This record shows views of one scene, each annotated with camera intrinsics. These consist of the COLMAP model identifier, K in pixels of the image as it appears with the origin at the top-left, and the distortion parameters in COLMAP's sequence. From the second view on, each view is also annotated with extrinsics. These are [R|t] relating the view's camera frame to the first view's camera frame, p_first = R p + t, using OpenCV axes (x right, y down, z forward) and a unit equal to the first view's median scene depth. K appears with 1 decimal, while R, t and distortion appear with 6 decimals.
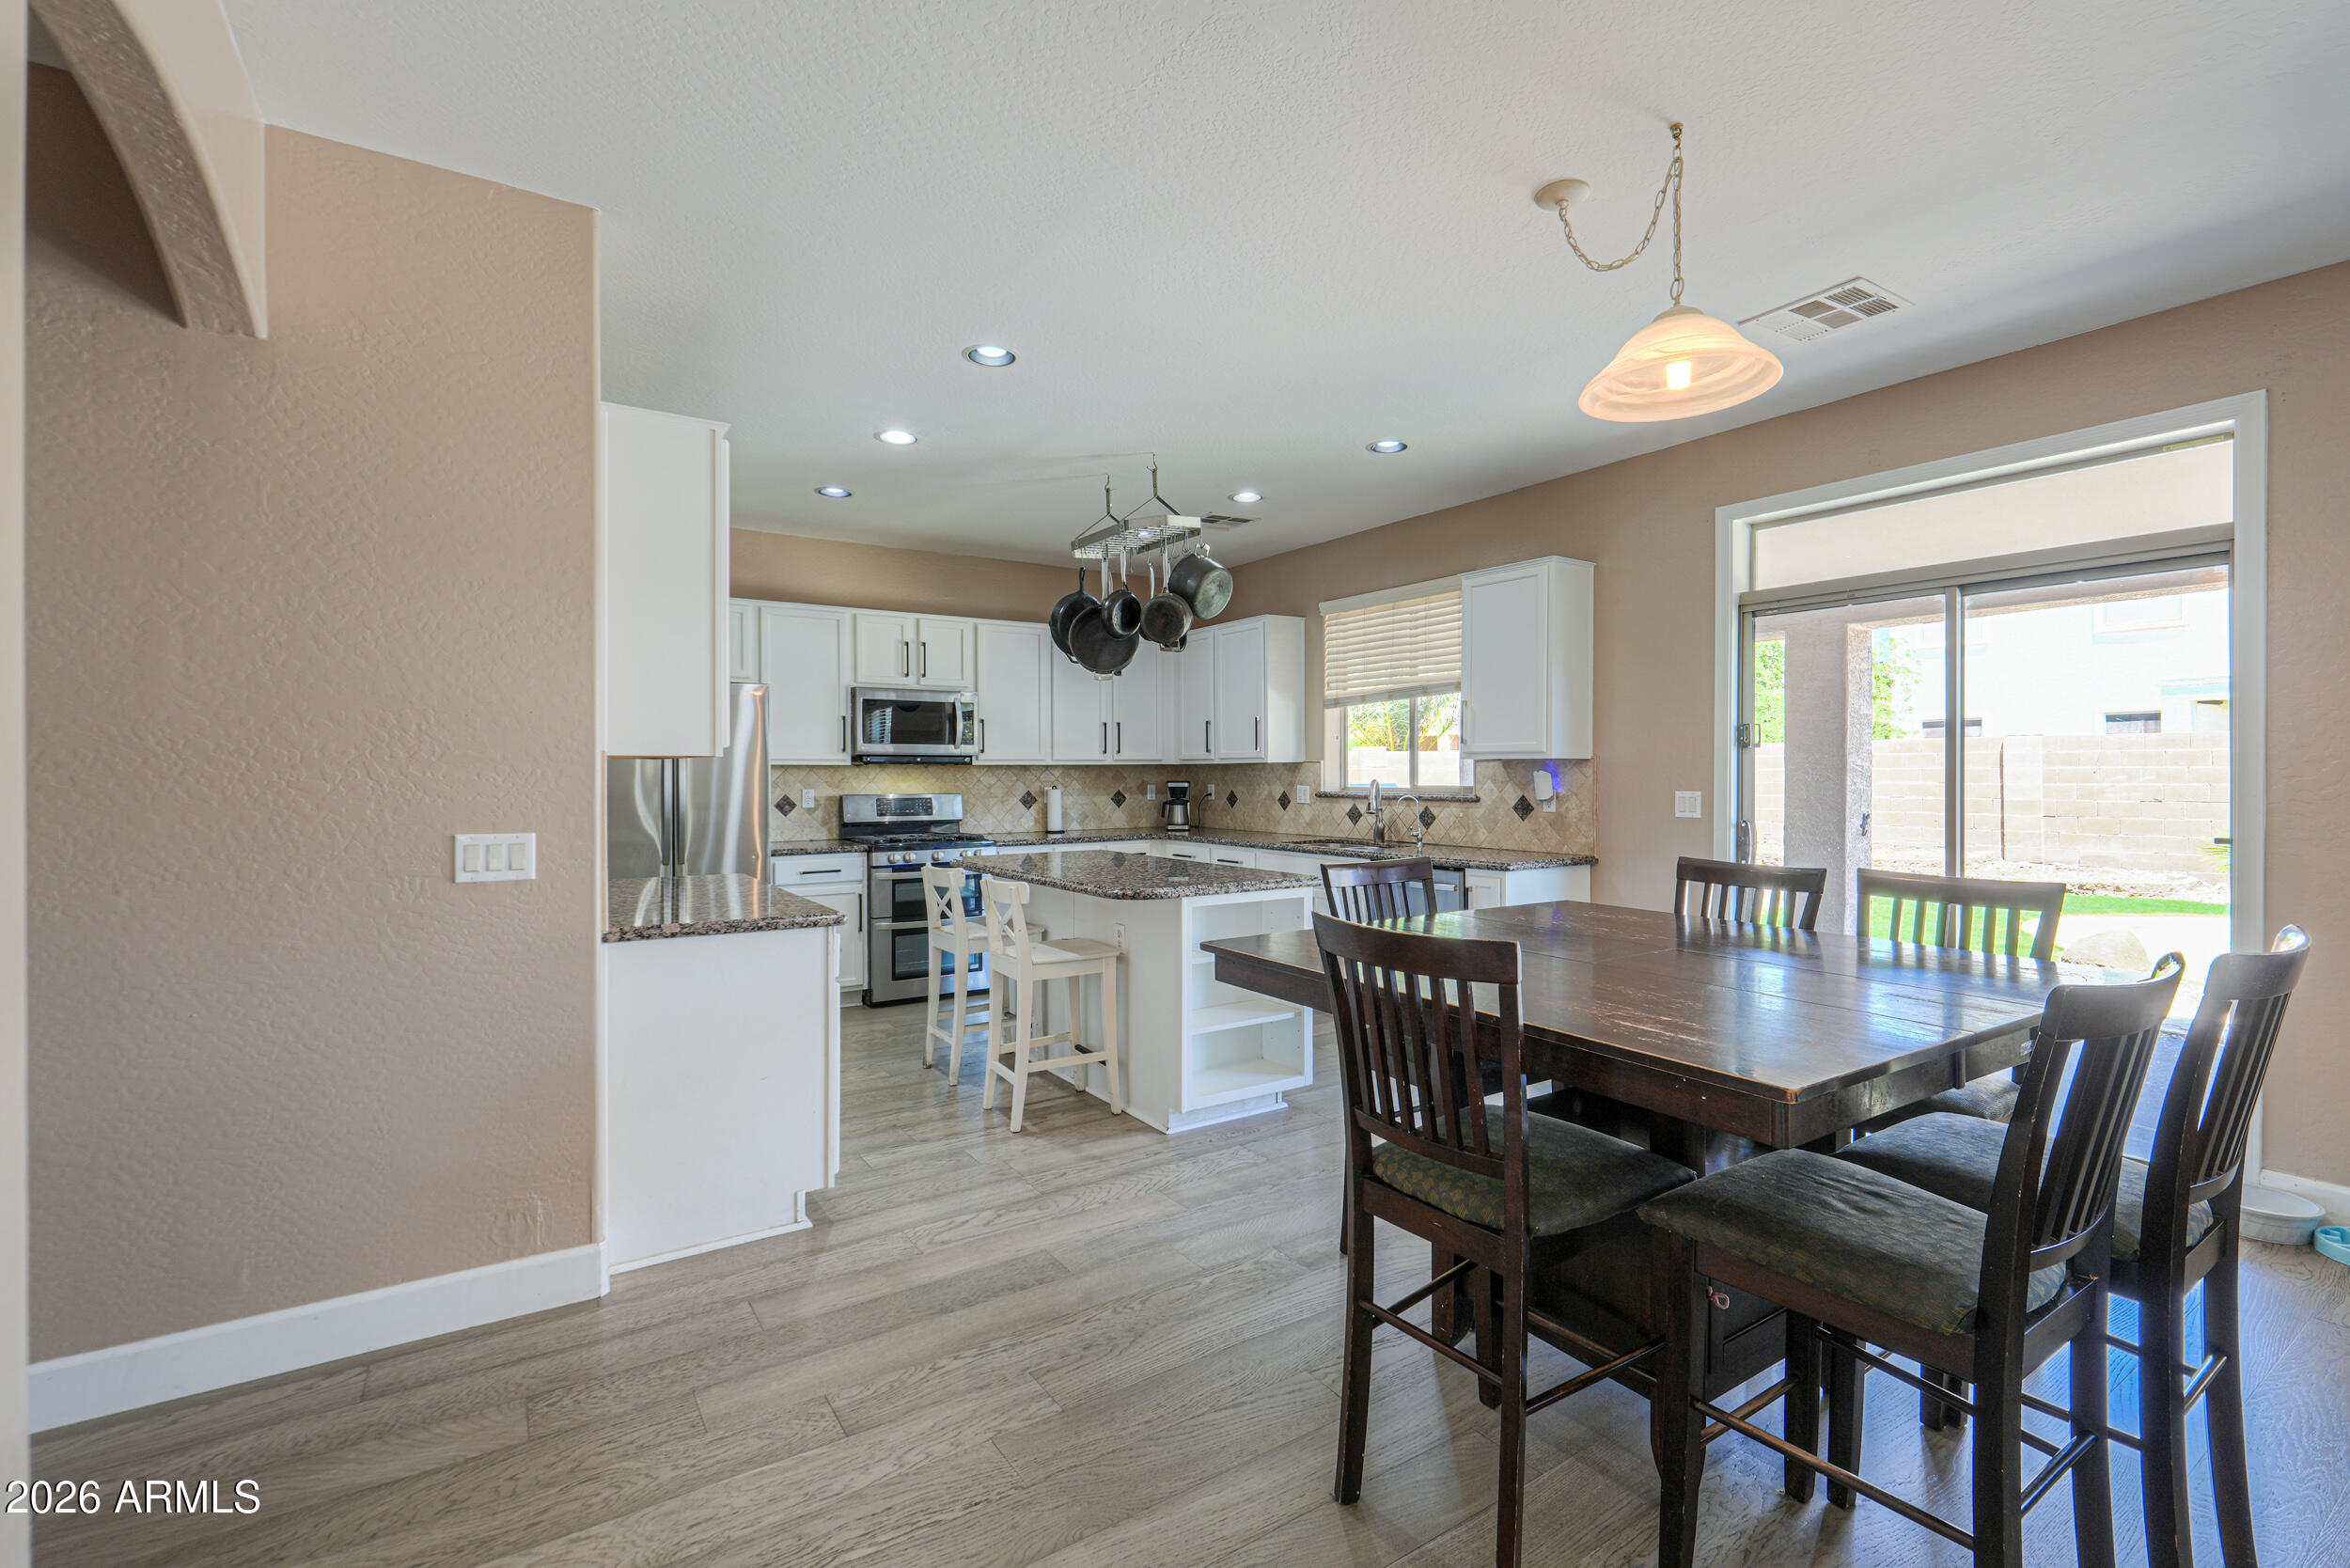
lens RADIAL K [[1040.4, 0, 1186.0], [0, 1040.4, 780.4], [0, 0, 1]] dist [0.004512, -0.000677]
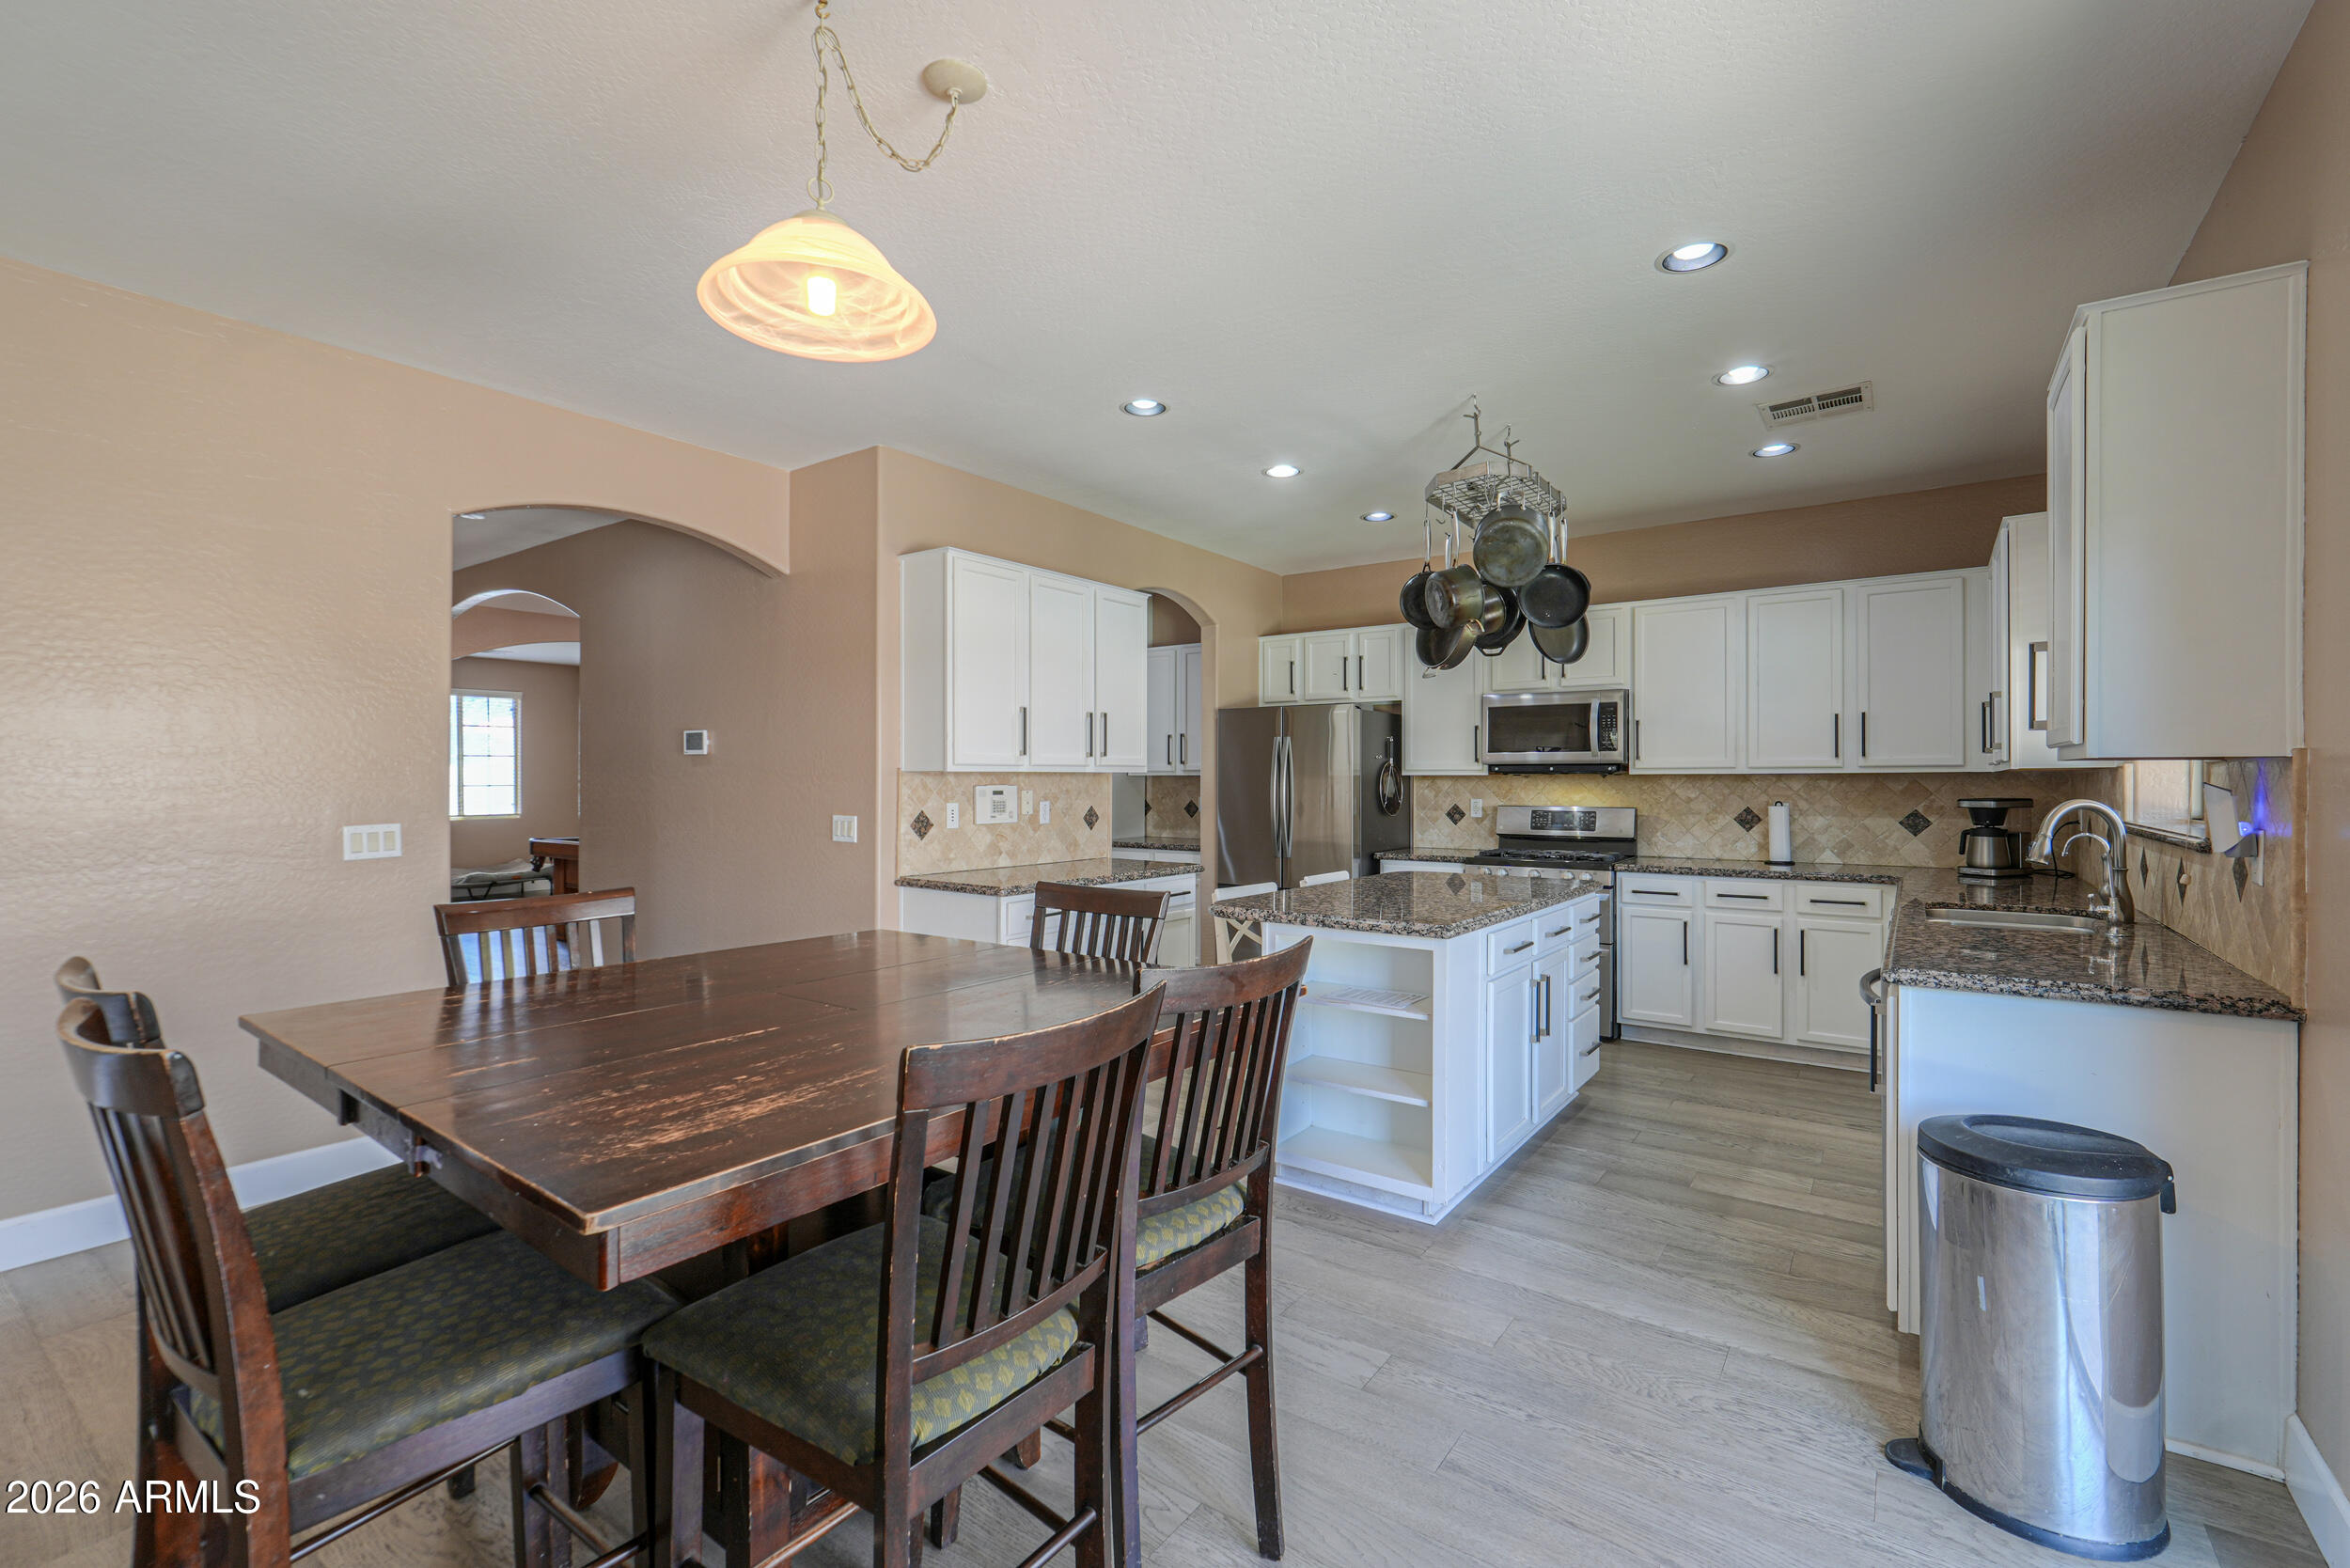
lens RADIAL K [[1040.4, 0, 1168.6], [0, 1040.4, 785.3], [0, 0, 1]] dist [0.004512, -0.000677]
pose [[0.337326, 0.006104, -0.941368, 0.502628], [-0.009269, 0.999952, 0.003162, -0.005482], [0.941342, 0.007659, 0.337367, 0.381867]]
